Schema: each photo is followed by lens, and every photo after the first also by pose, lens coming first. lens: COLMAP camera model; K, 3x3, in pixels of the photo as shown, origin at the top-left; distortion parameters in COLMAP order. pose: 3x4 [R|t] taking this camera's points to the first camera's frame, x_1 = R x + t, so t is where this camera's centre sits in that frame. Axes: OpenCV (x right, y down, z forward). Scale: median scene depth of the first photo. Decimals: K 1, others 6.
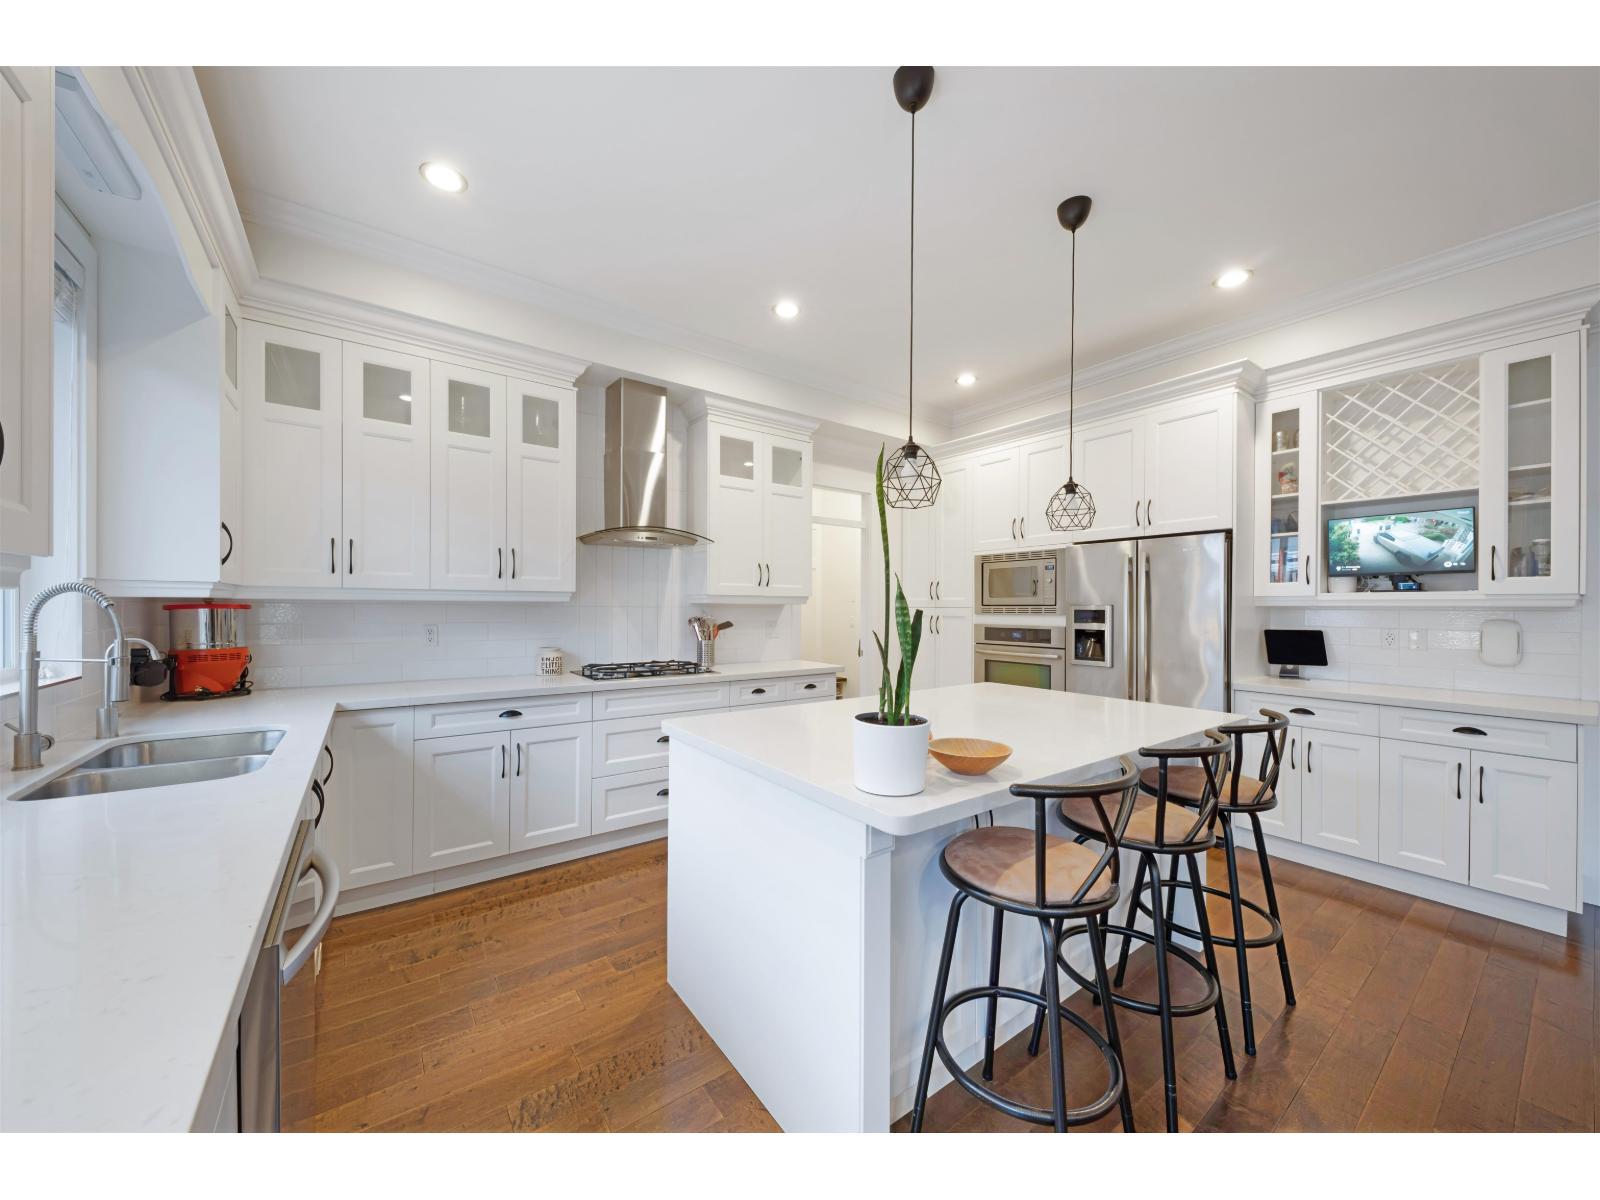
lens RADIAL K [[582.7, 0, 801.6], [0, 582.7, 617.6], [0, 0, 1]] dist [-0.000115, -0.000025]
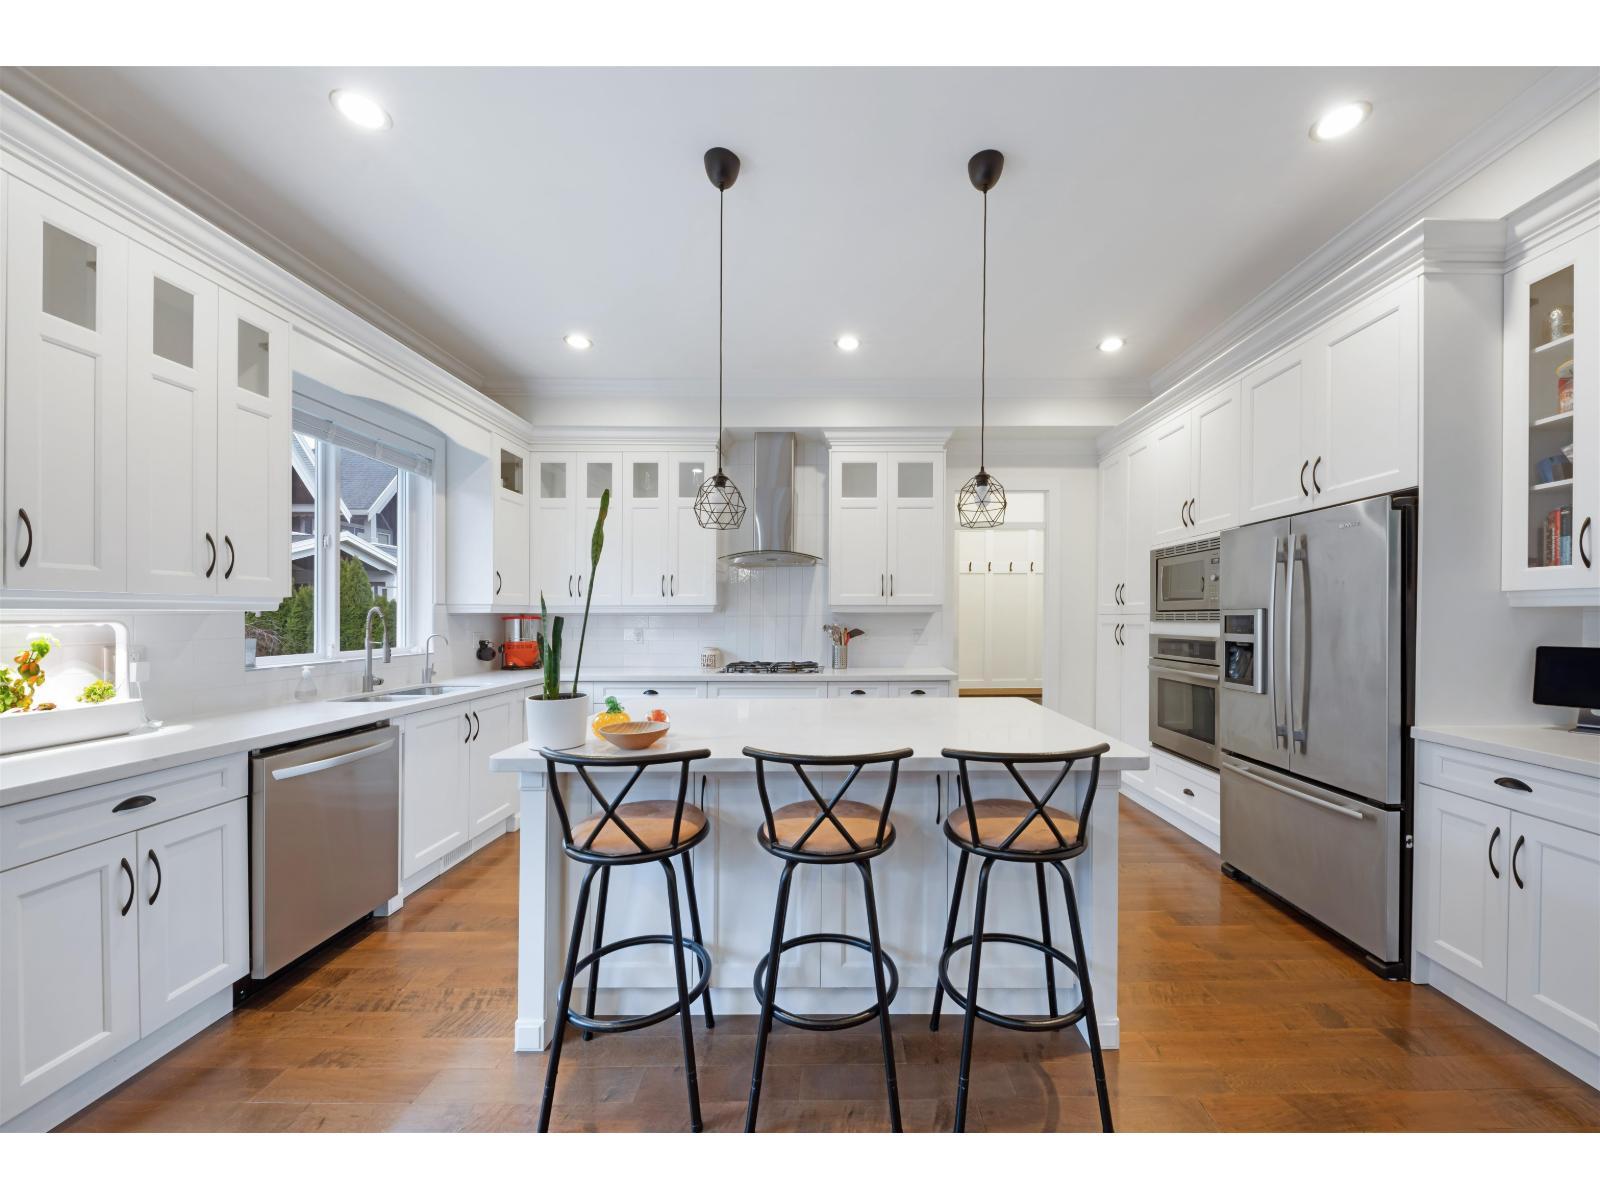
lens RADIAL K [[576.7, 0, 832.4], [0, 576.7, 622.3], [0, 0, 1]] dist [-0.010061, -0.000179]
pose [[0.805840, -0.001027, -0.592132, 0.554201], [-0.002937, 0.999979, -0.005732, 0.001279], [0.592126, 0.006358, 0.805820, 0.108888]]
